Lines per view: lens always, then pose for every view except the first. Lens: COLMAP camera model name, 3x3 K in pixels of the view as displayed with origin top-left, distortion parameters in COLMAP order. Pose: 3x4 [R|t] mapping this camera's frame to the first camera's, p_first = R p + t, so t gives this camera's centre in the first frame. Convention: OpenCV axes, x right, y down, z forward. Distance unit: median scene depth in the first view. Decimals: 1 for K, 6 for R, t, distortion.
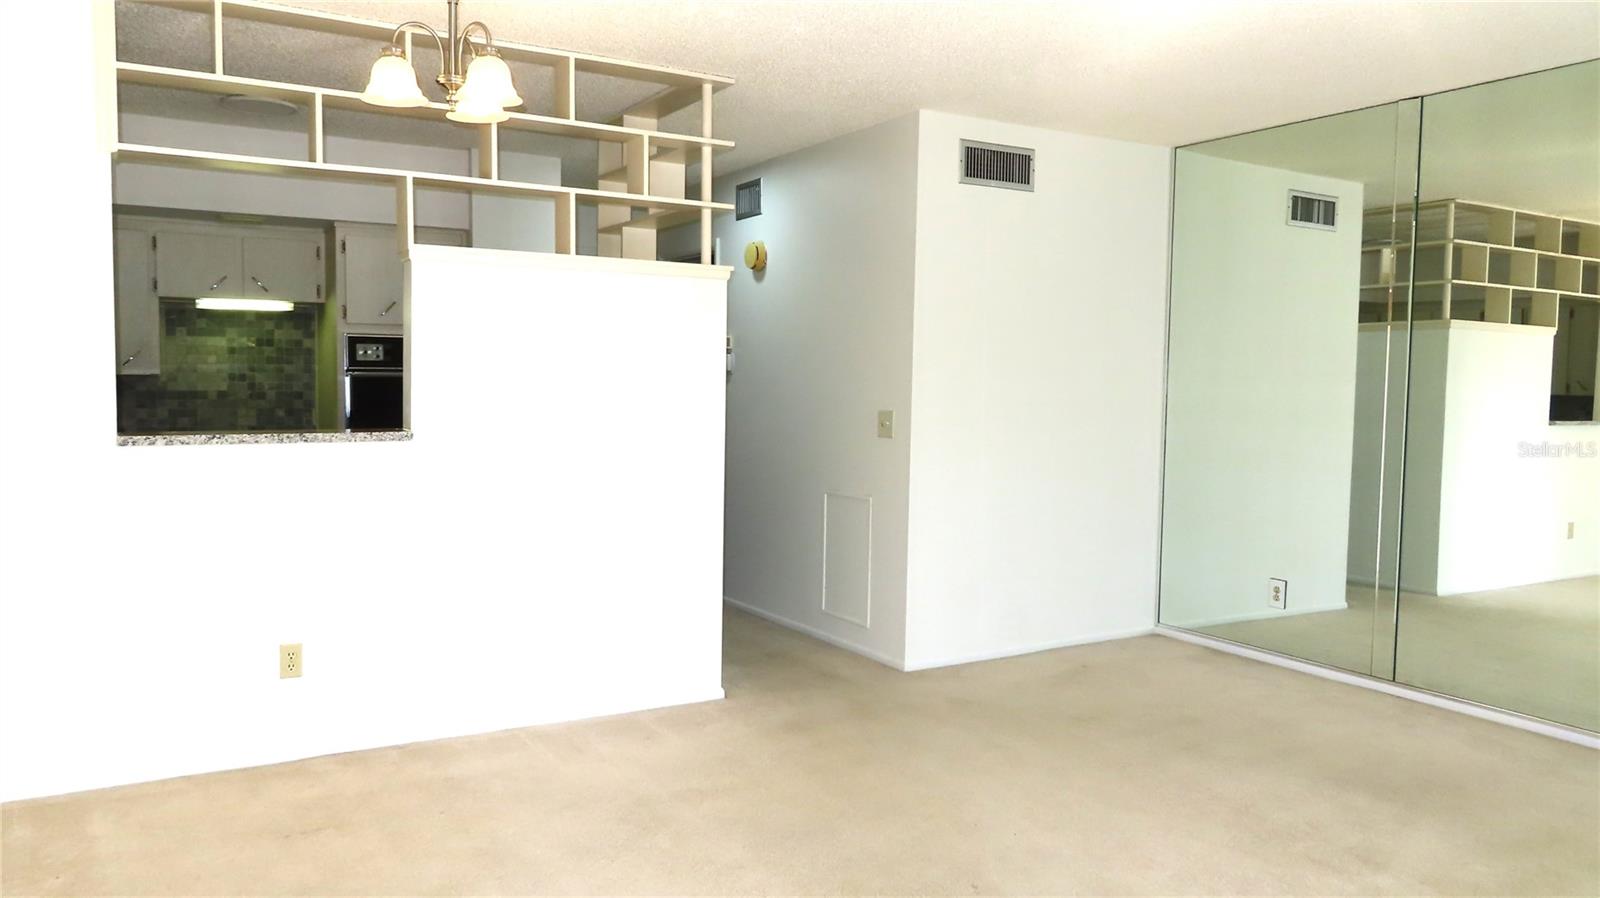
lens RADIAL K [[1175.5, 0, 803.3], [0, 1175.5, 442.2], [0, 0, 1]] dist [-0.006113, 0.000713]
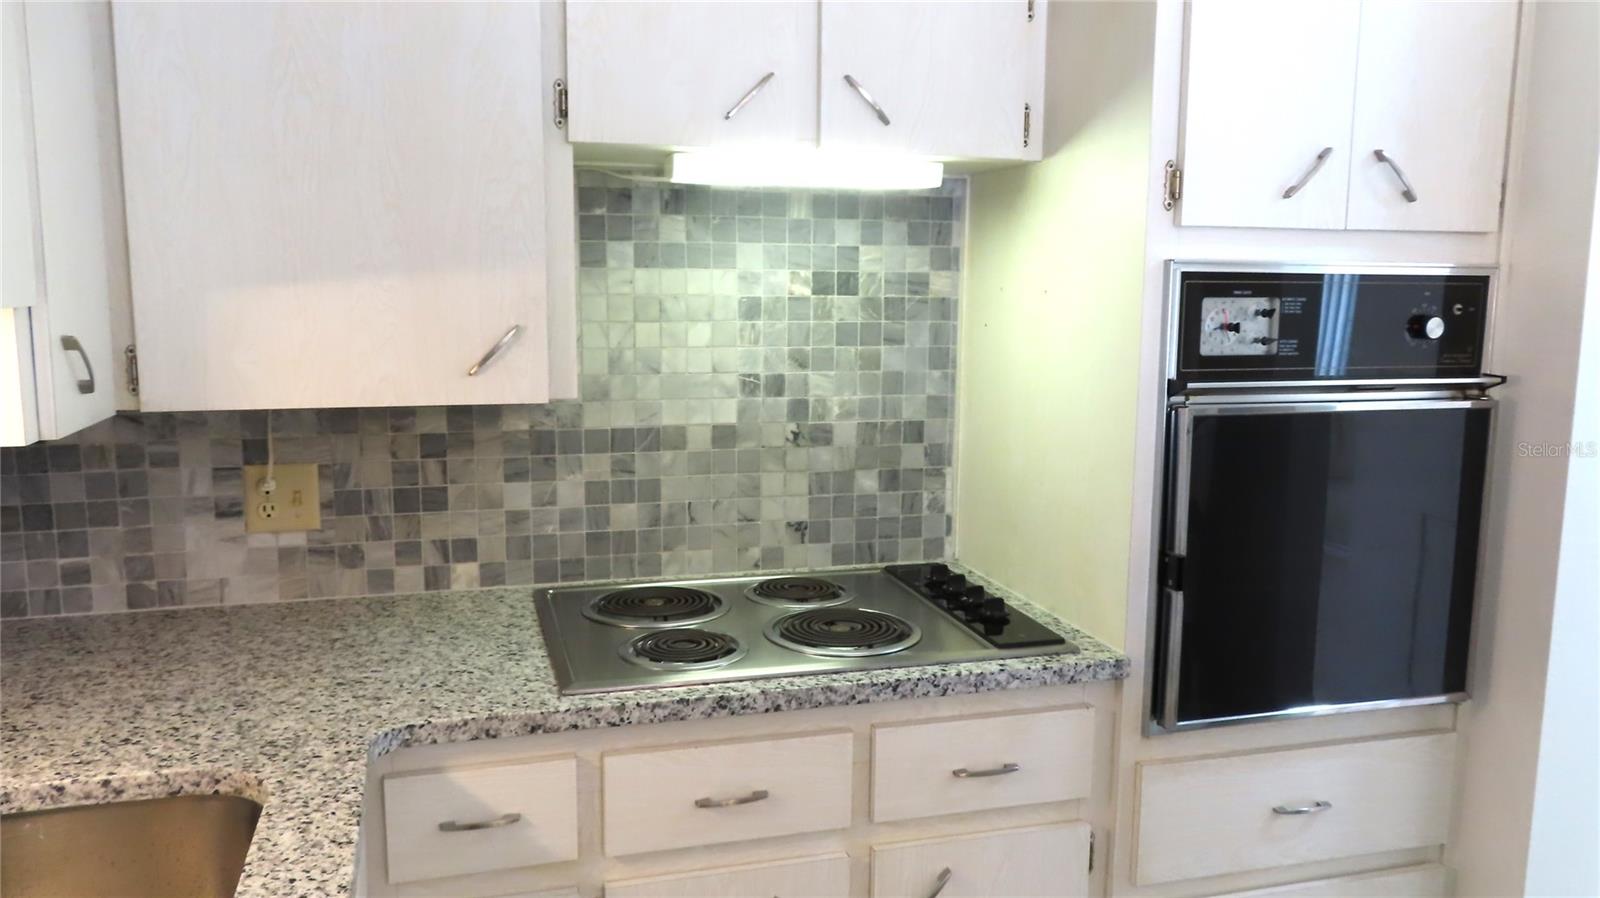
lens RADIAL K [[1231.3, 0, 801.0], [0, 1231.3, 445.2], [0, 0, 1]] dist [-0.006758, 0.005126]
pose [[0.968004, 0.032774, -0.248786, -0.410362], [-0.012347, 0.996454, 0.083229, -0.073617], [0.250632, -0.077495, 0.964976, 0.701101]]
